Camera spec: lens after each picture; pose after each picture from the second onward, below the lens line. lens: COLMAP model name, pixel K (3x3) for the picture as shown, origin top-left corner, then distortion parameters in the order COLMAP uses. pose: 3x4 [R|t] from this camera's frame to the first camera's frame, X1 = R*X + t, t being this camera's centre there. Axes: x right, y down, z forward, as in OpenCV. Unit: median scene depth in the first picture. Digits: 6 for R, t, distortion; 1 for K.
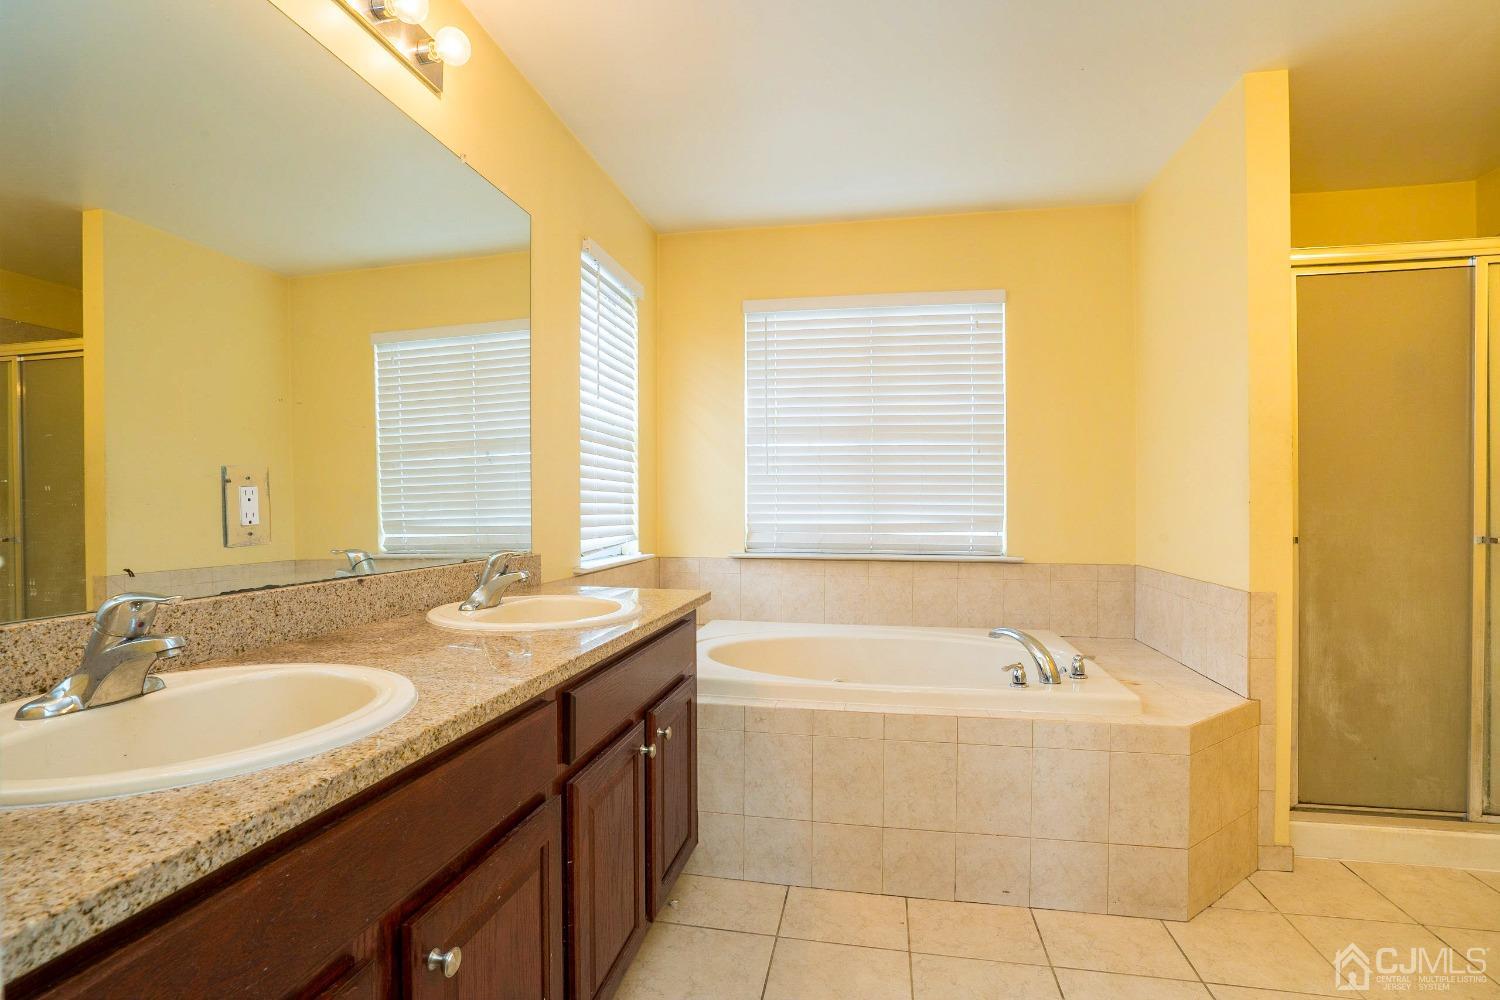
lens RADIAL K [[694.5, 0, 745.6], [0, 694.5, 506.2], [0, 0, 1]] dist [-0.062405, 0.023264]
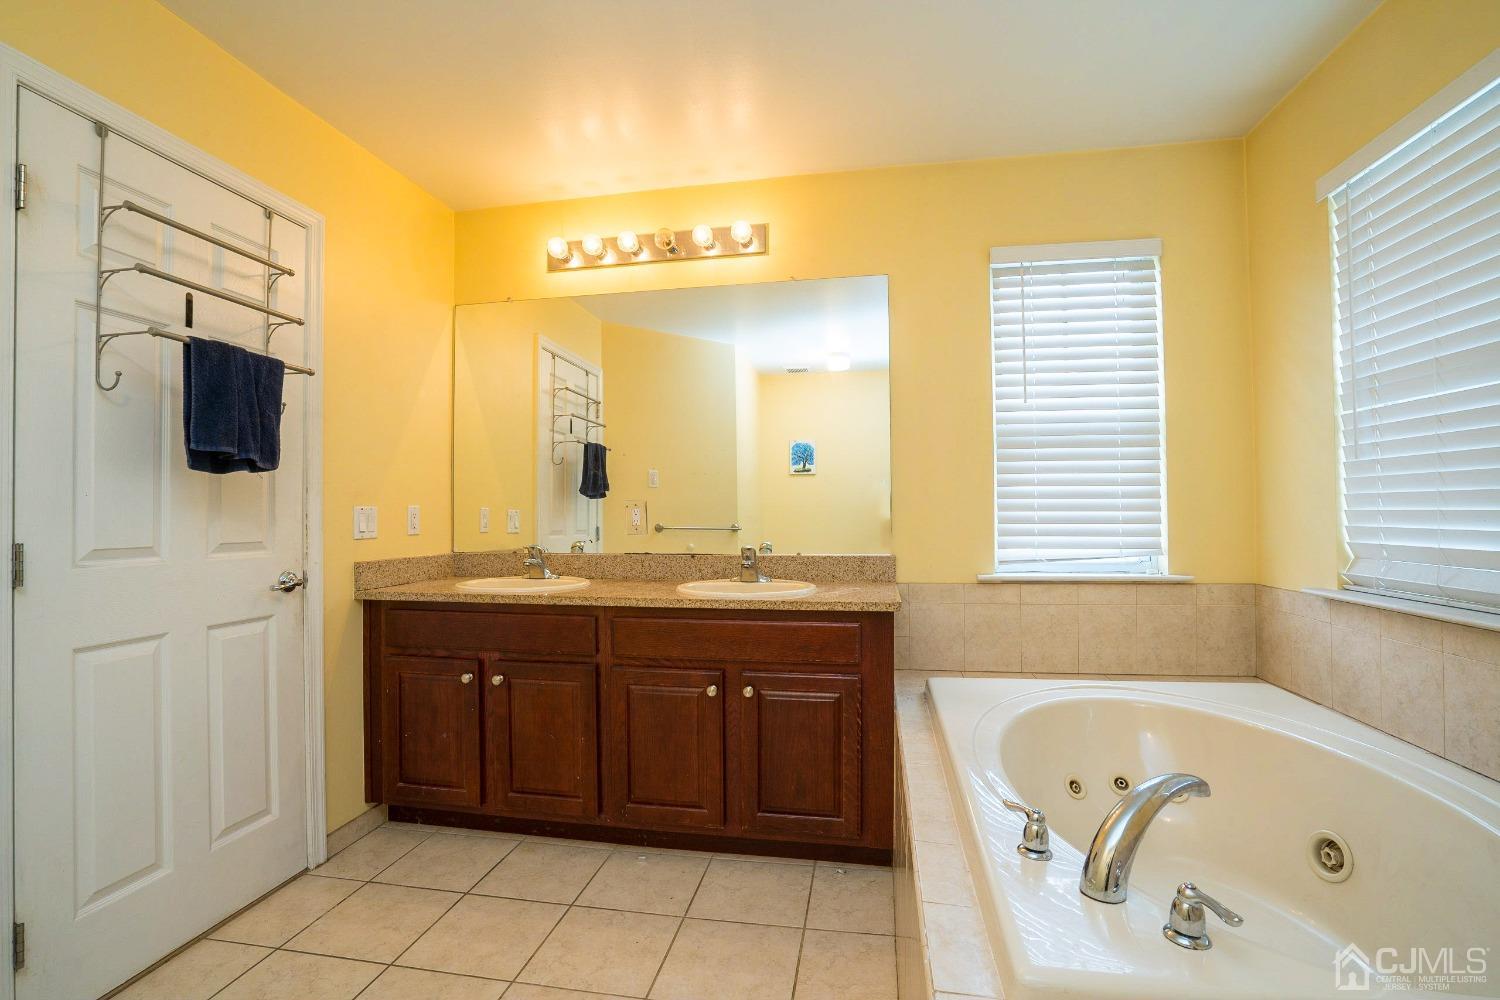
lens RADIAL K [[694.5, 0, 745.6], [0, 694.5, 506.2], [0, 0, 1]] dist [-0.062405, 0.023264]
pose [[0.011737, -0.008338, -0.999896, 0.909052], [0.007486, 0.999938, -0.008251, -0.008771], [0.999903, -0.007389, 0.011798, 0.744893]]
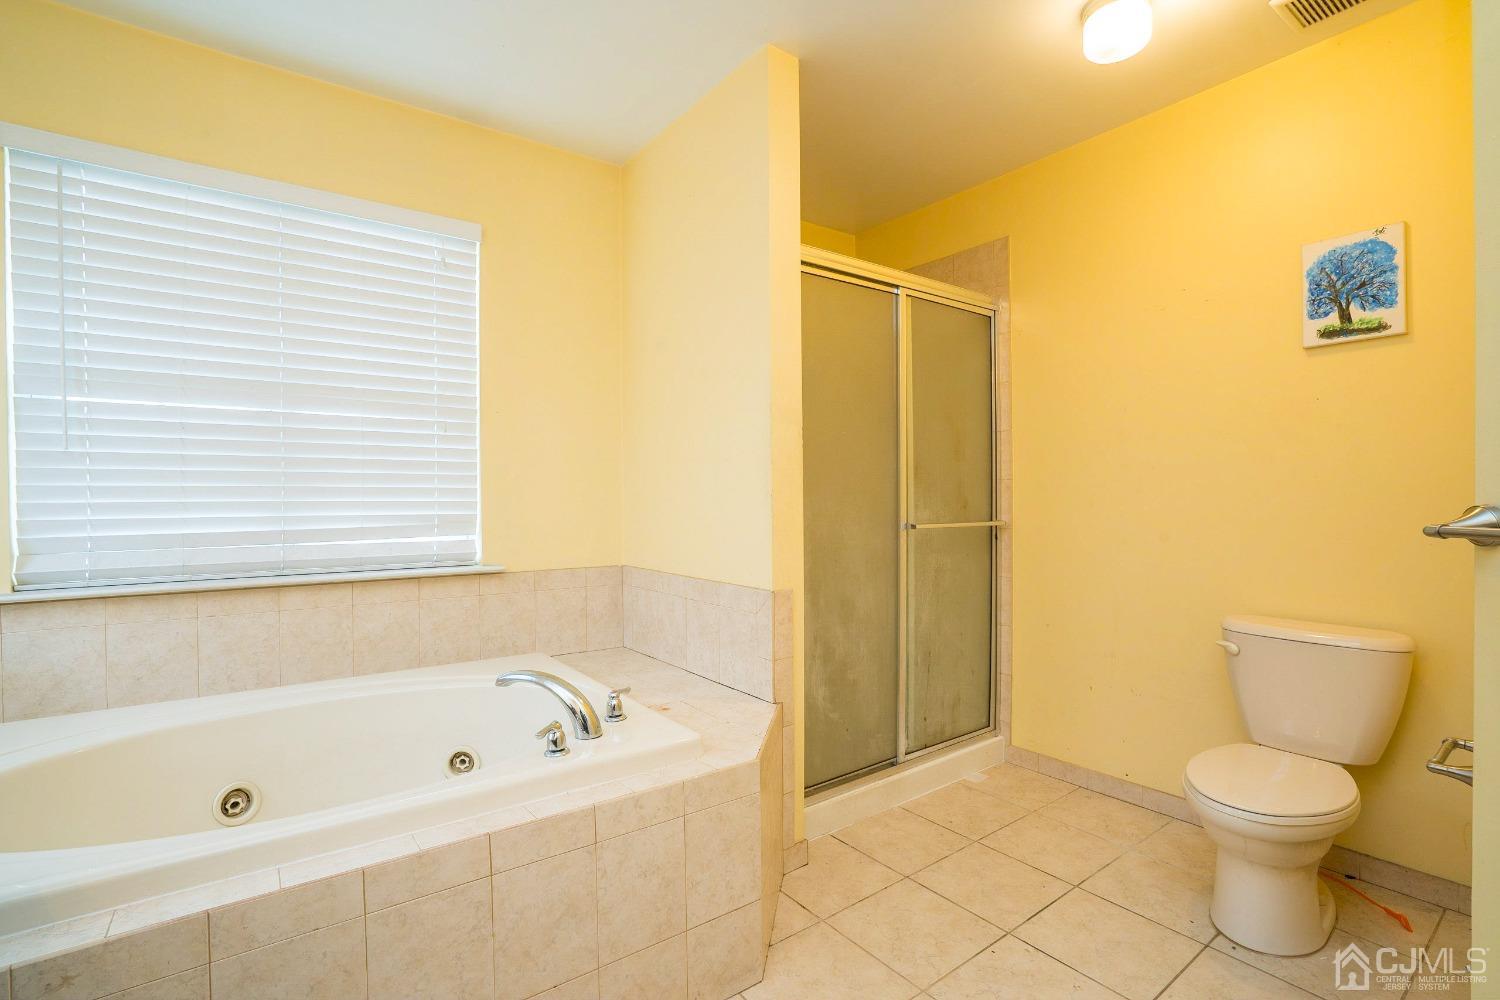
lens RADIAL K [[694.5, 0, 745.6], [0, 694.5, 506.2], [0, 0, 1]] dist [-0.062405, 0.023264]
pose [[0.676665, -0.014904, 0.736140, 0.008124], [0.008879, 0.999888, 0.012082, -0.002897], [-0.736238, -0.001639, 0.676721, 0.357400]]
